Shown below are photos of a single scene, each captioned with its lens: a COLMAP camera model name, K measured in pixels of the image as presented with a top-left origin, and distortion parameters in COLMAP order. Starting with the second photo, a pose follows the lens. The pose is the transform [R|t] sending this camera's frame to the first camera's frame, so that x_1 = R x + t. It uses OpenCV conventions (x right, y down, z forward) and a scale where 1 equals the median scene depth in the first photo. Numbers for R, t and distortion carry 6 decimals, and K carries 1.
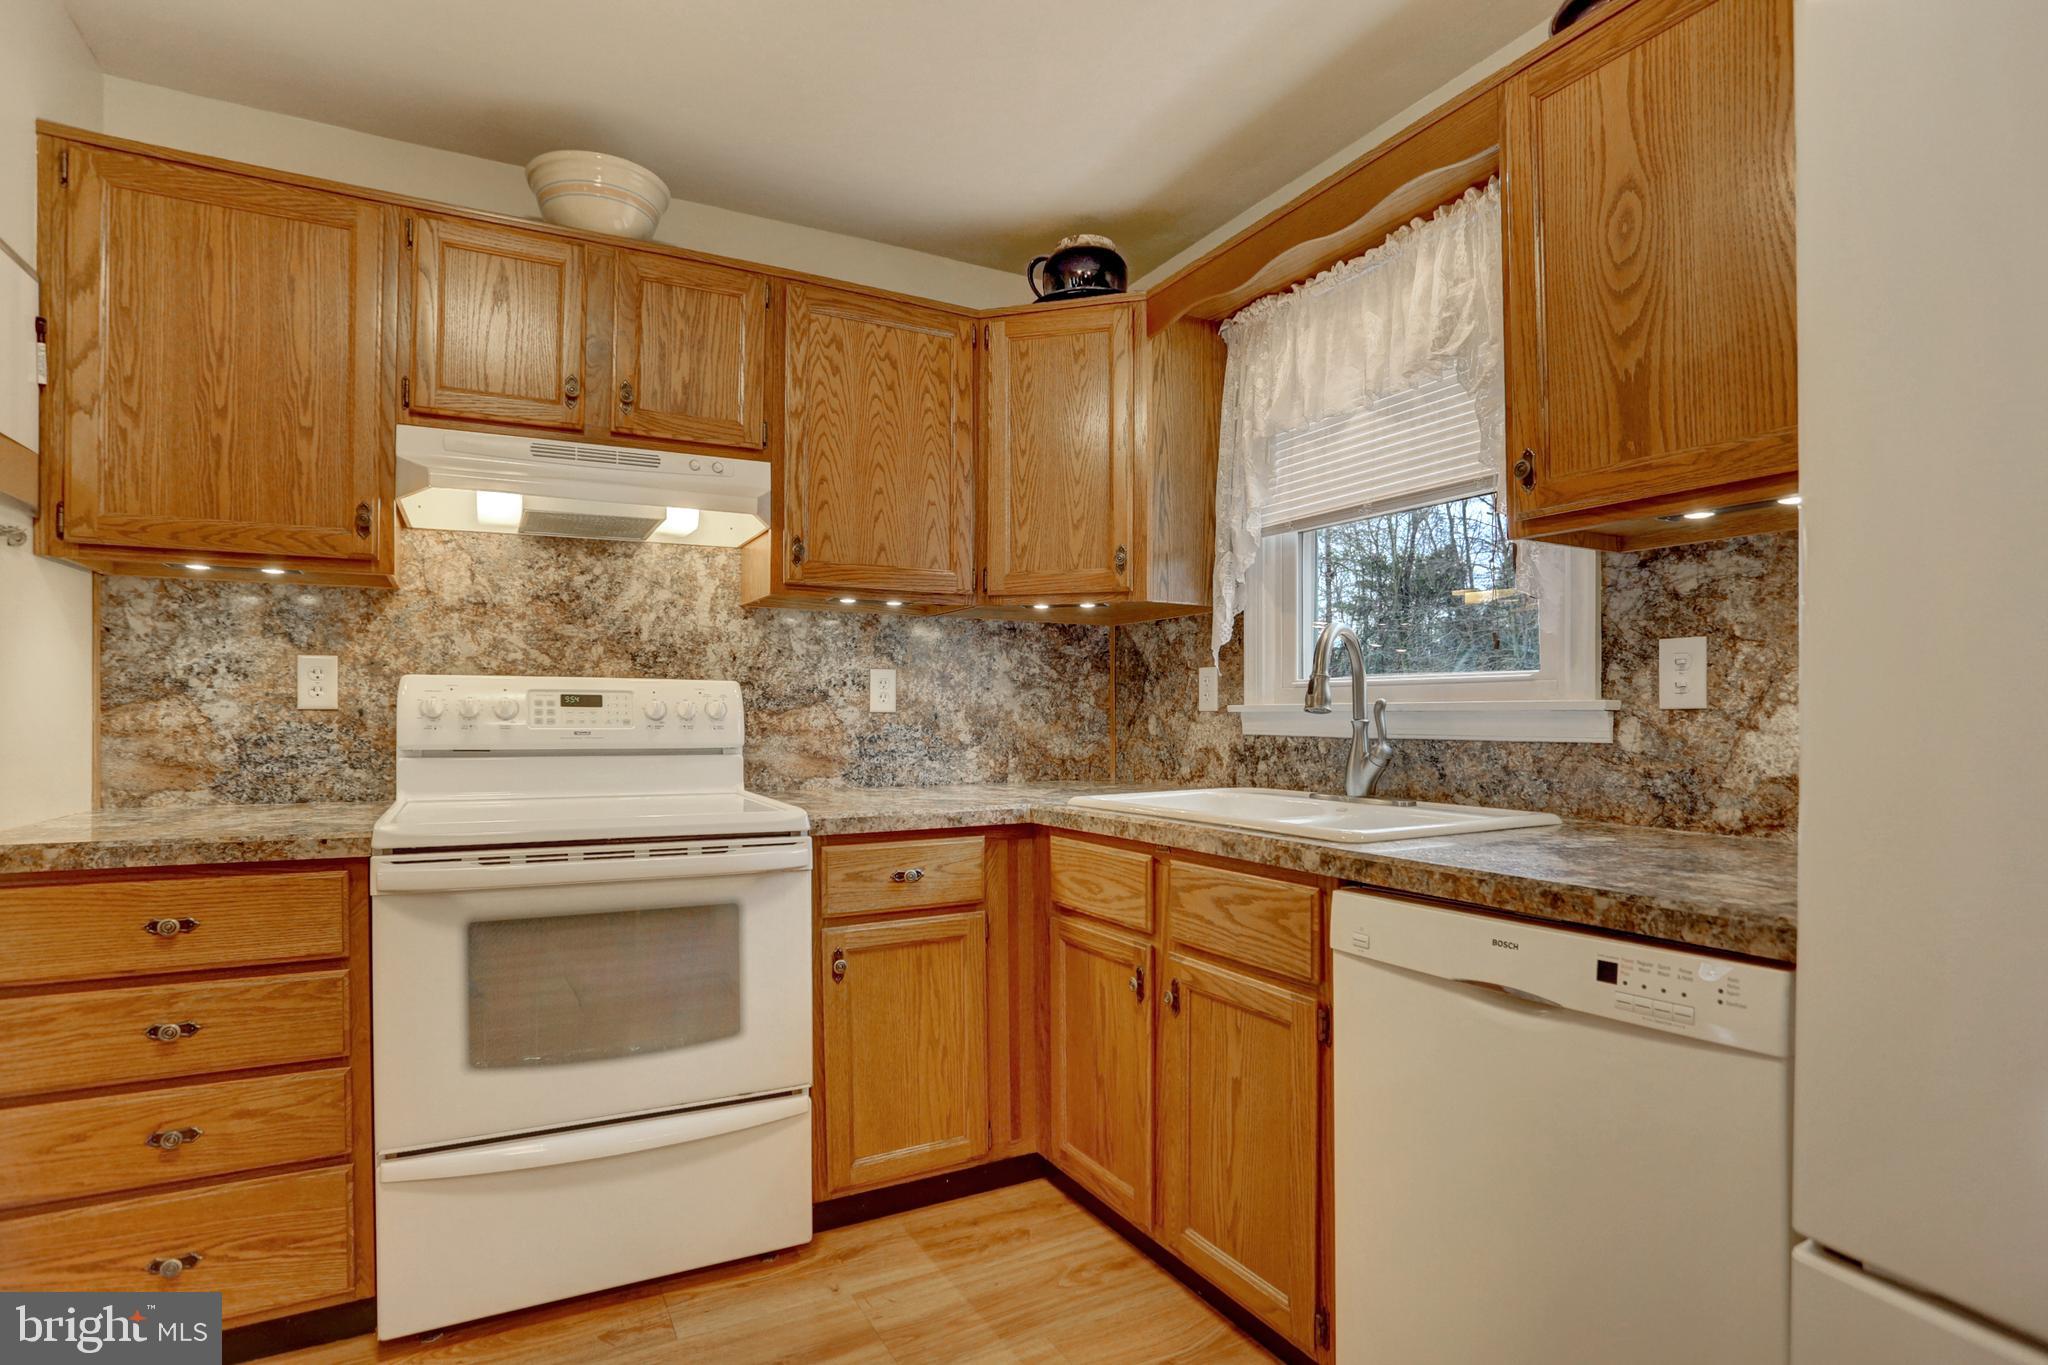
lens RADIAL K [[1007.8, 0, 1005.0], [0, 1007.8, 712.2], [0, 0, 1]] dist [-0.054491, 0.019640]
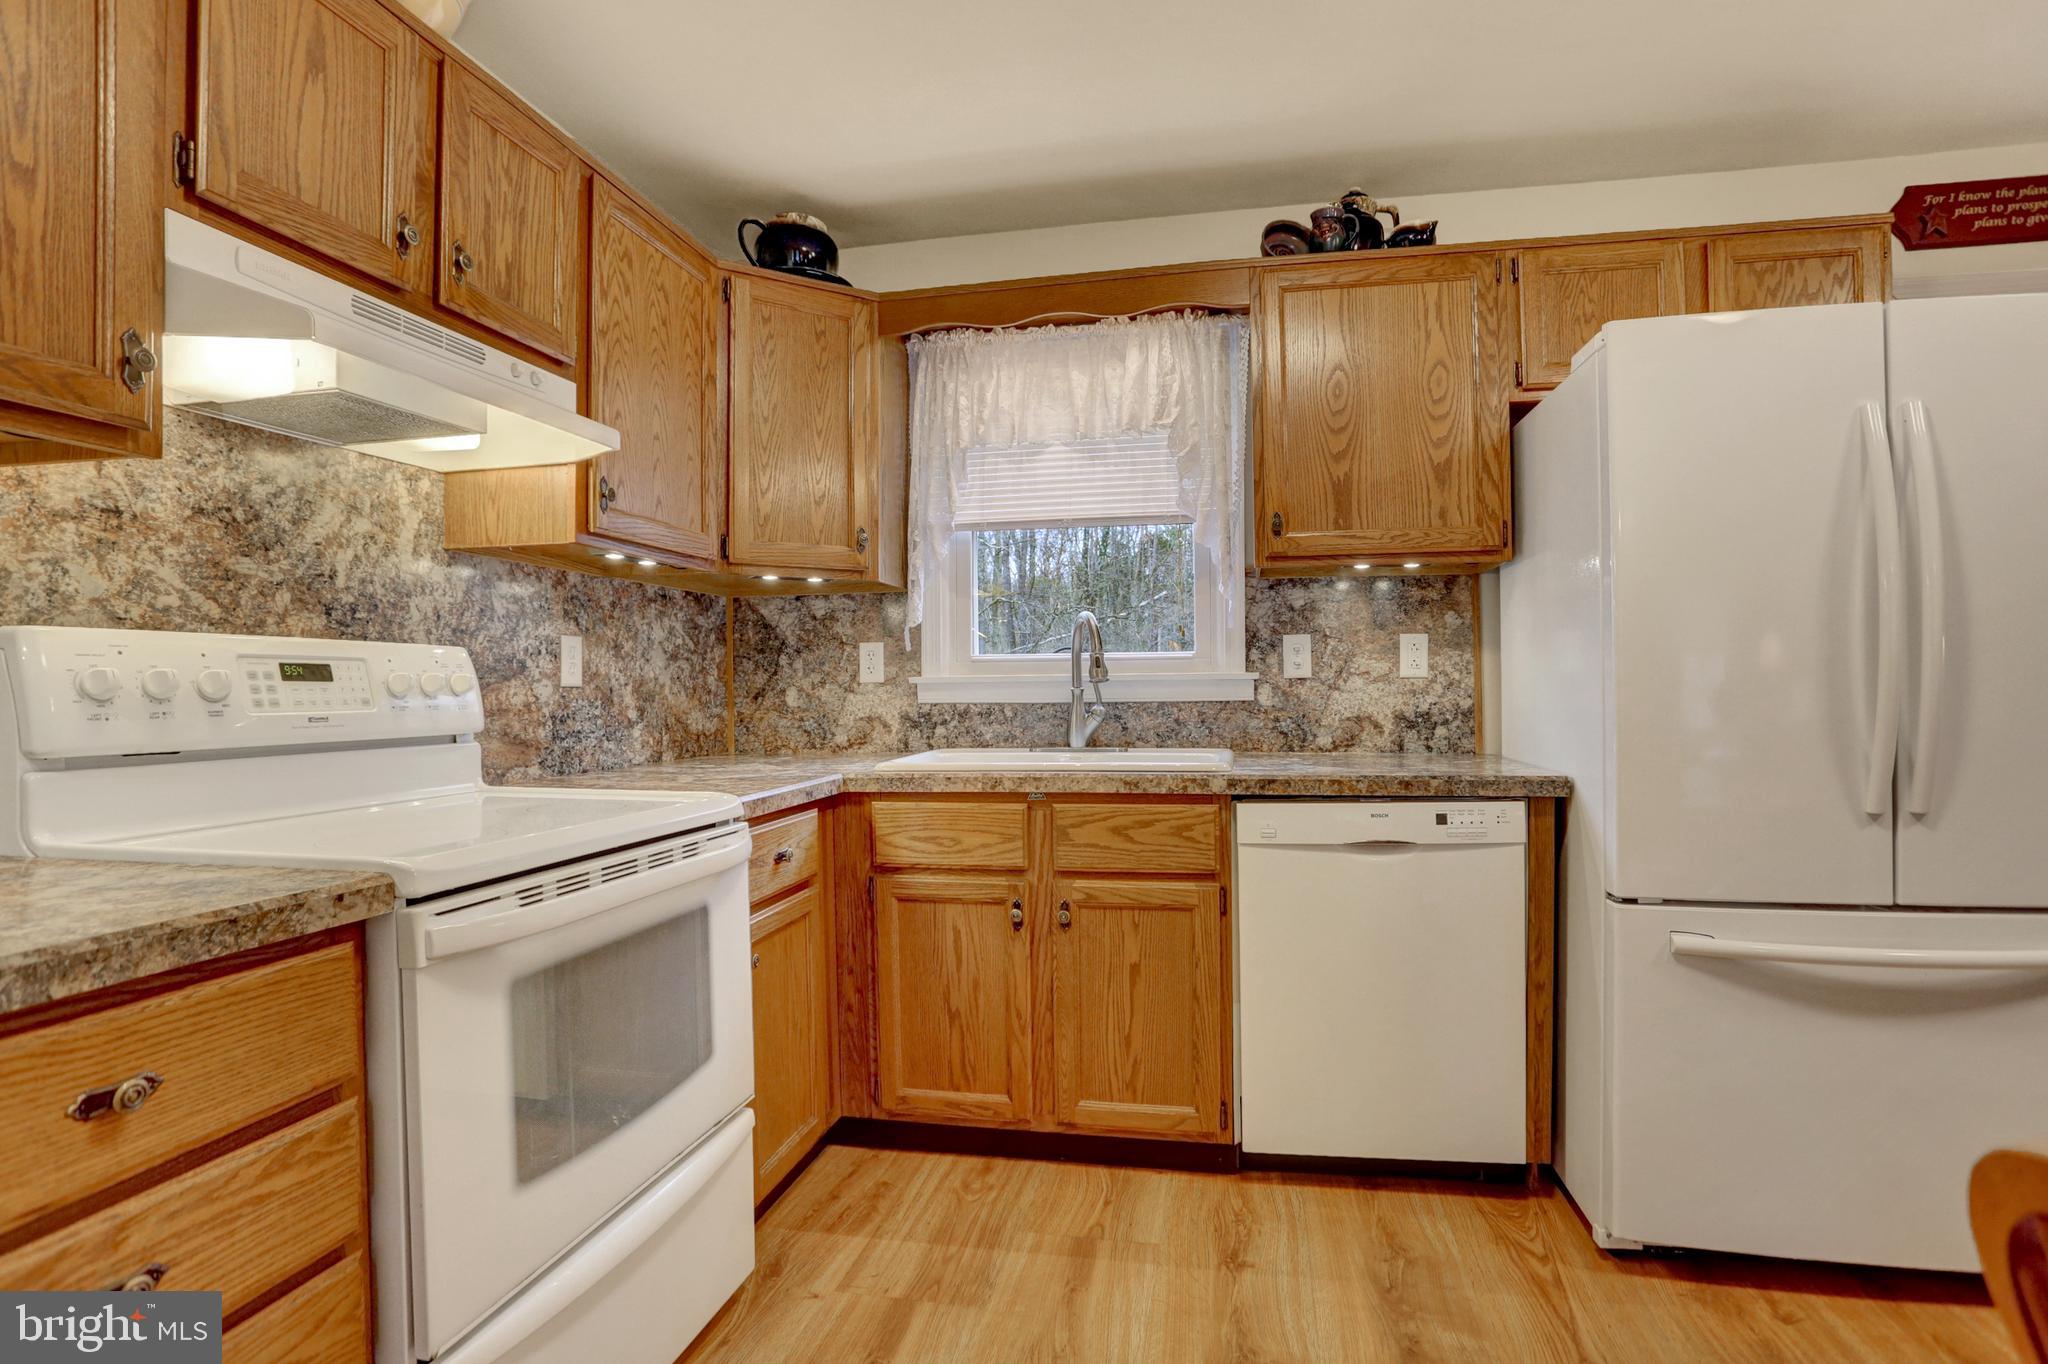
lens RADIAL K [[1007.8, 0, 1062.6], [0, 1007.8, 677.0], [0, 0, 1]] dist [-0.054491, 0.019640]
pose [[0.630061, -0.002065, 0.776543, -0.700735], [0.008993, 0.999949, -0.004638, -0.000725], [-0.776494, 0.009906, 0.630047, 0.203157]]
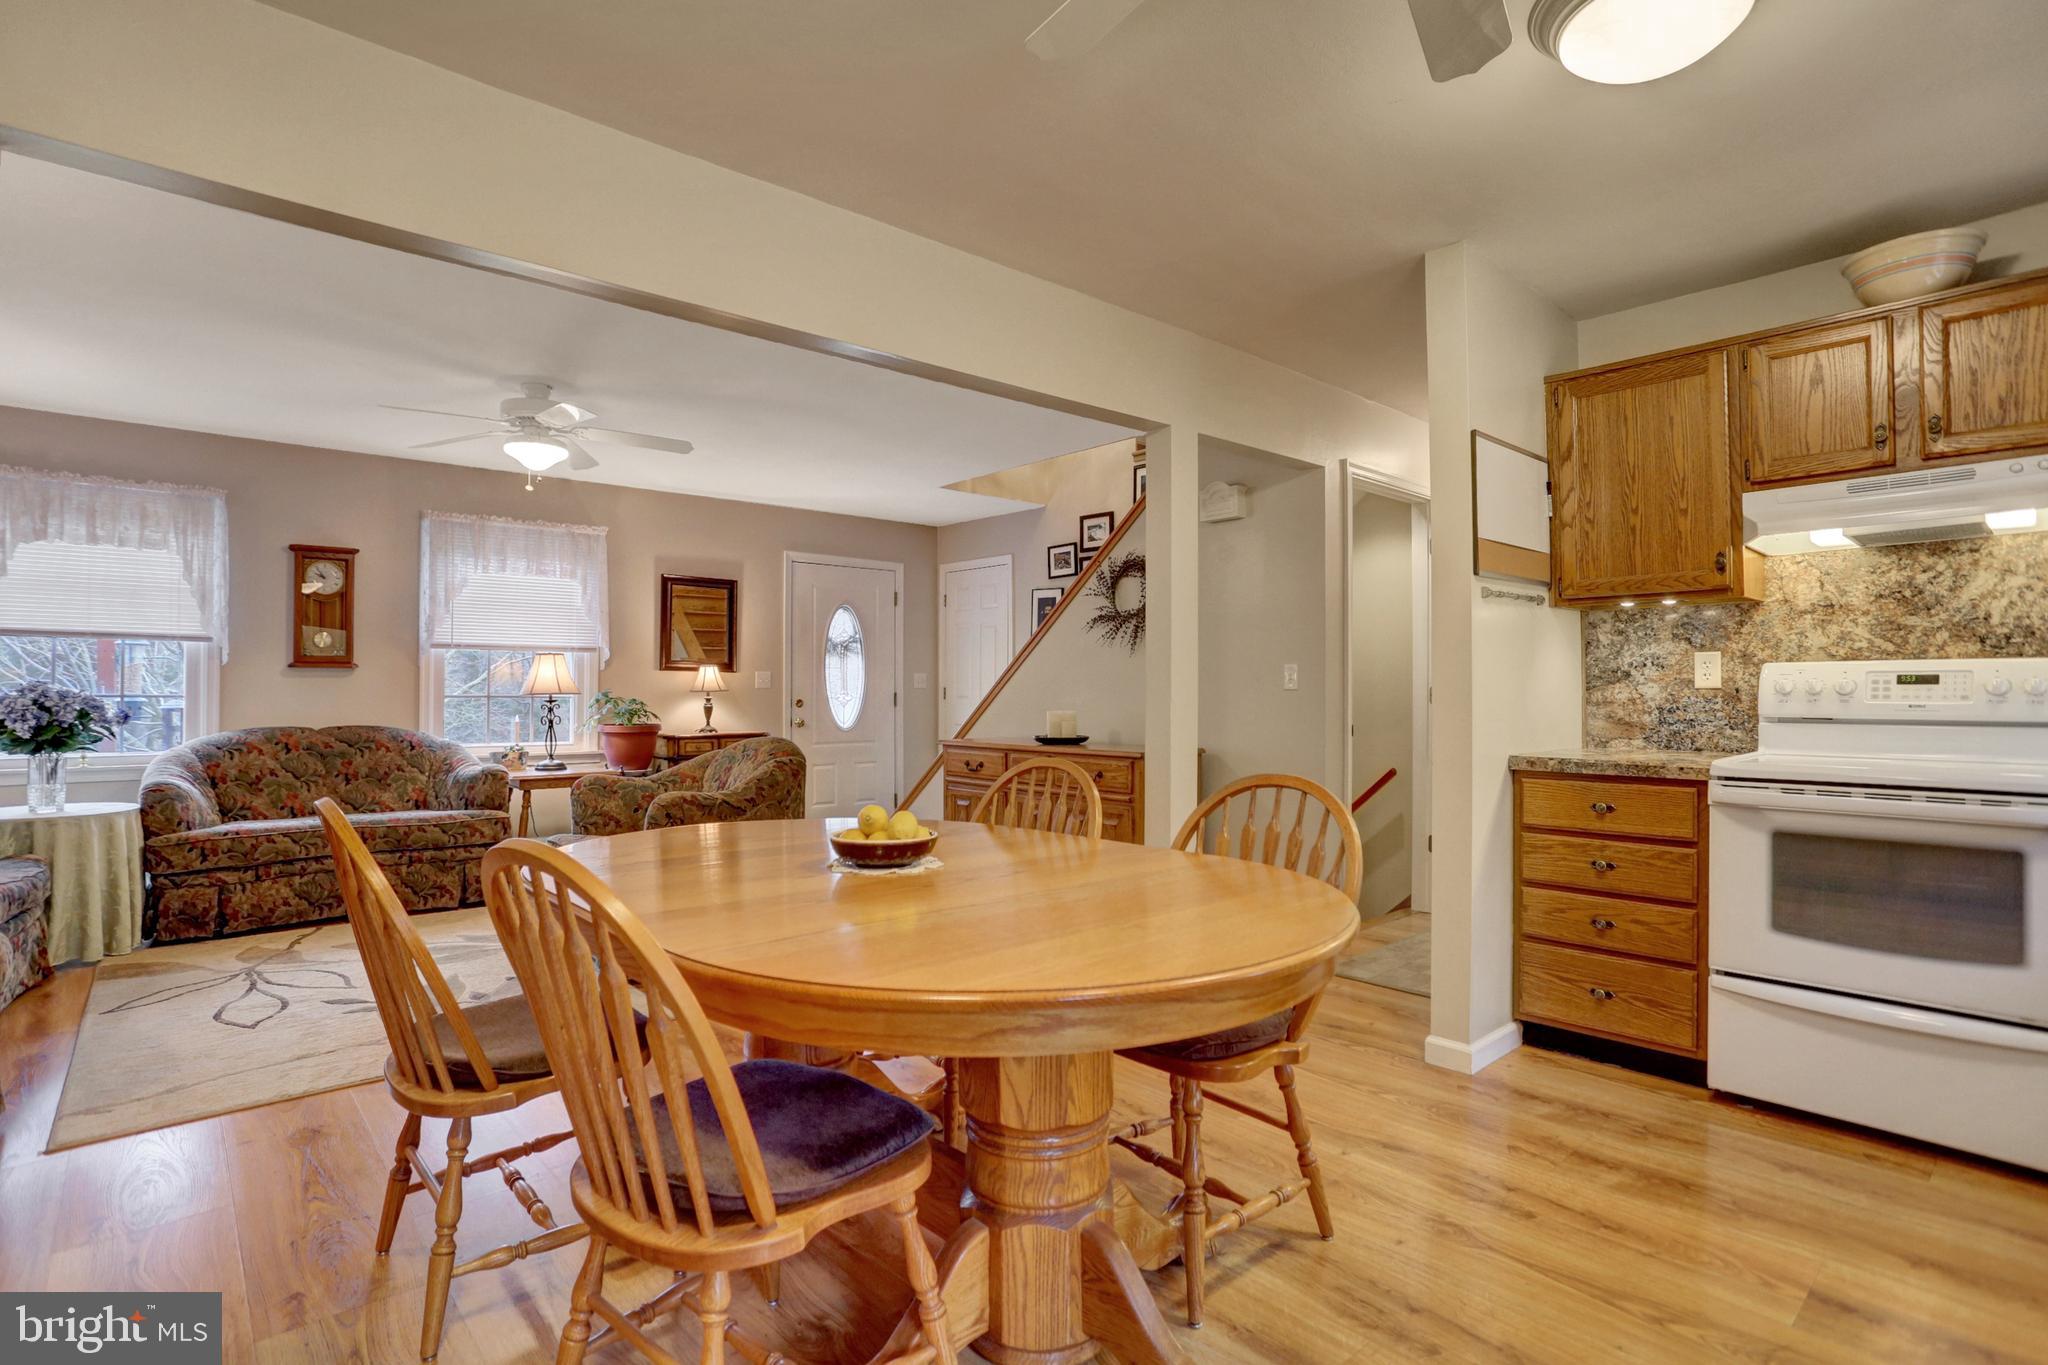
lens RADIAL K [[1007.8, 0, 1029.4], [0, 1007.8, 682.0], [0, 0, 1]] dist [-0.054491, 0.019640]
pose [[0.240599, -0.013532, -0.970530, 0.521349], [0.003649, 0.999908, -0.013037, 0.003355], [0.970618, -0.000404, 0.240626, -0.365956]]
